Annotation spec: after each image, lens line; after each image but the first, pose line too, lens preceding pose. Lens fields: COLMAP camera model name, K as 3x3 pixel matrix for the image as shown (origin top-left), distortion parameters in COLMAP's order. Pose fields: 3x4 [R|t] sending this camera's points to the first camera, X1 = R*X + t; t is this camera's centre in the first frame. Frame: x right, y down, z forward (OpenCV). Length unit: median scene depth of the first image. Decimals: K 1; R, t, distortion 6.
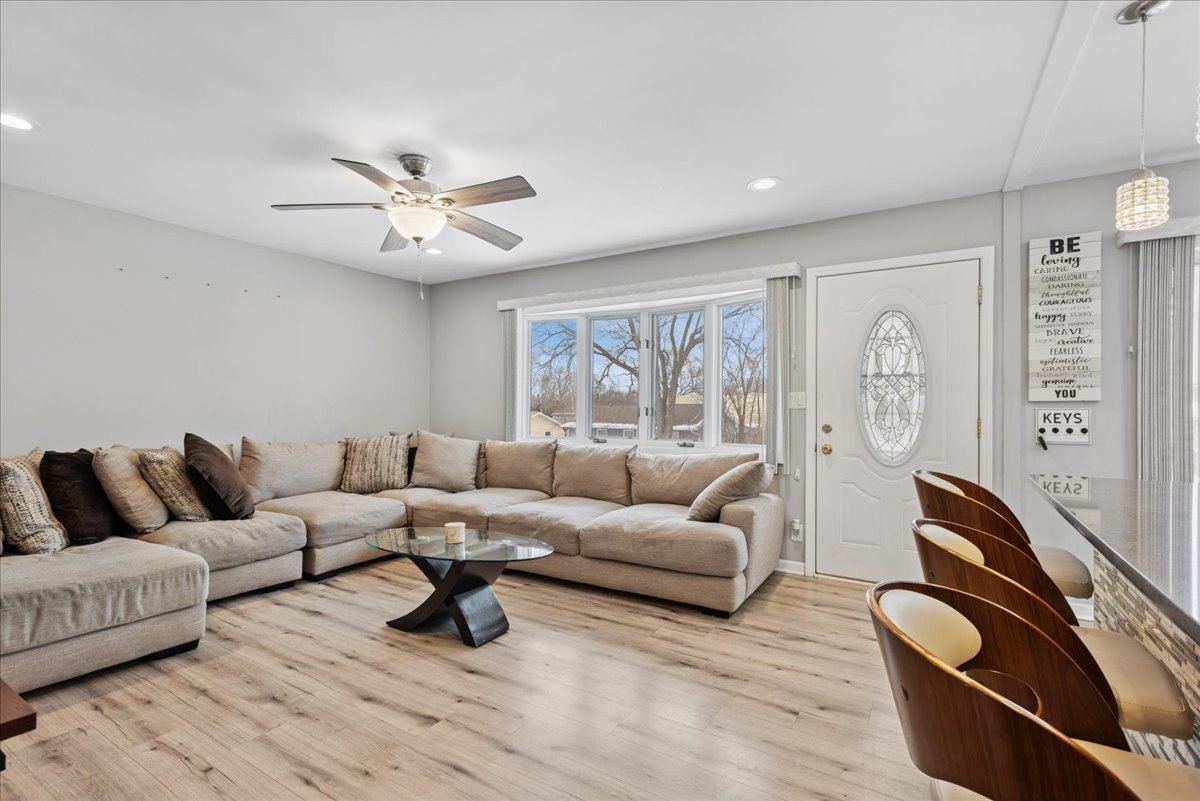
lens RADIAL K [[544.0, 0, 585.7], [0, 544.0, 403.2], [0, 0, 1]] dist [0.016192, -0.006966]
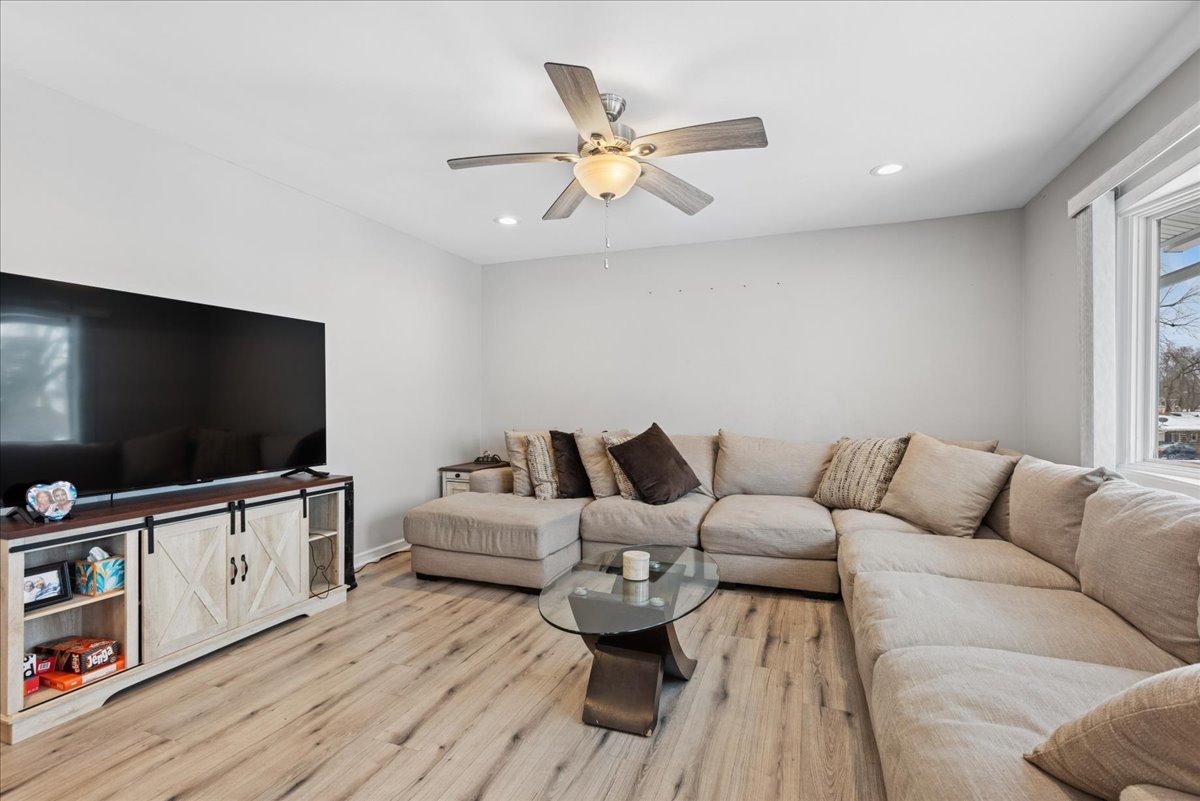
lens RADIAL K [[554.9, 0, 598.1], [0, 554.9, 395.1], [0, 0, 1]] dist [0.013137, -0.000576]
pose [[0.224077, -0.014500, -0.974464, 0.445127], [0.010349, 0.999868, -0.012499, 0.010563], [0.974517, -0.007284, 0.224197, 0.695672]]
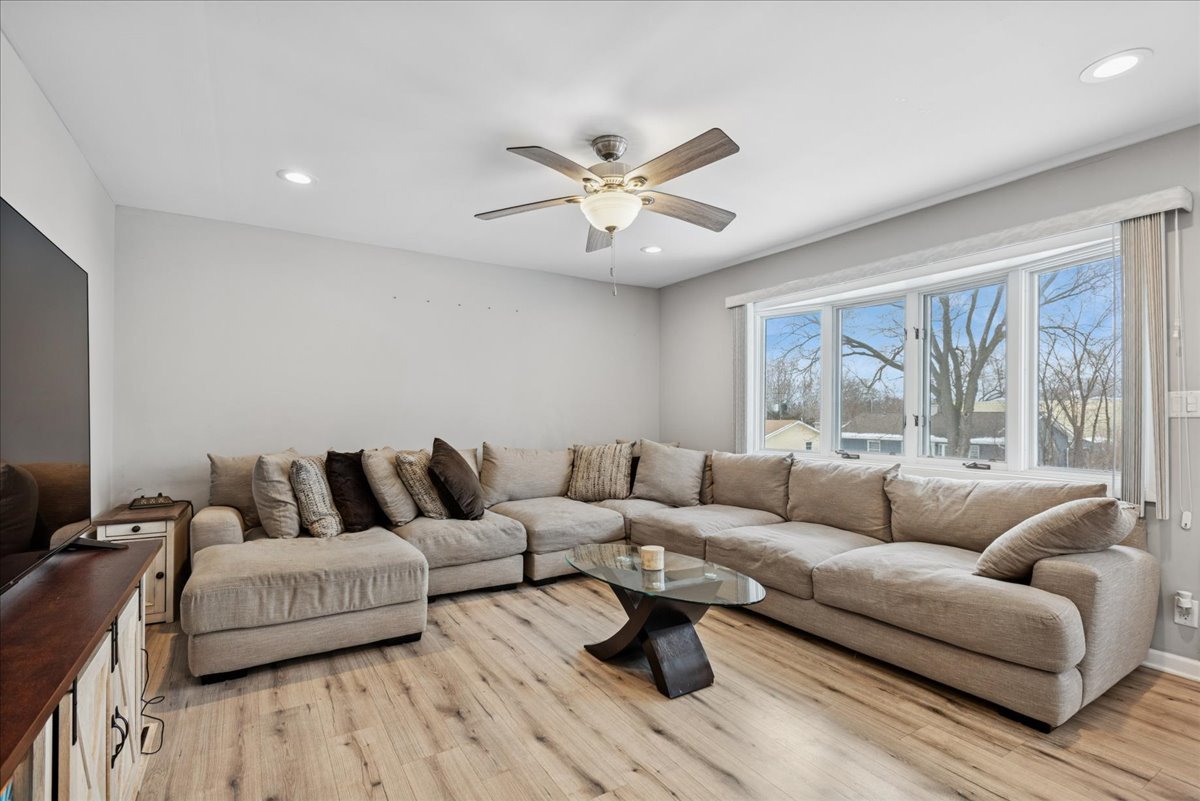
lens RADIAL K [[545.5, 0, 598.0], [0, 545.5, 408.3], [0, 0, 1]] dist [0.018790, -0.005668]
pose [[0.905685, -0.004702, -0.423926, 0.048639], [0.002201, 0.999977, -0.006390, 0.002357], [0.423947, 0.004854, 0.905674, 0.147581]]
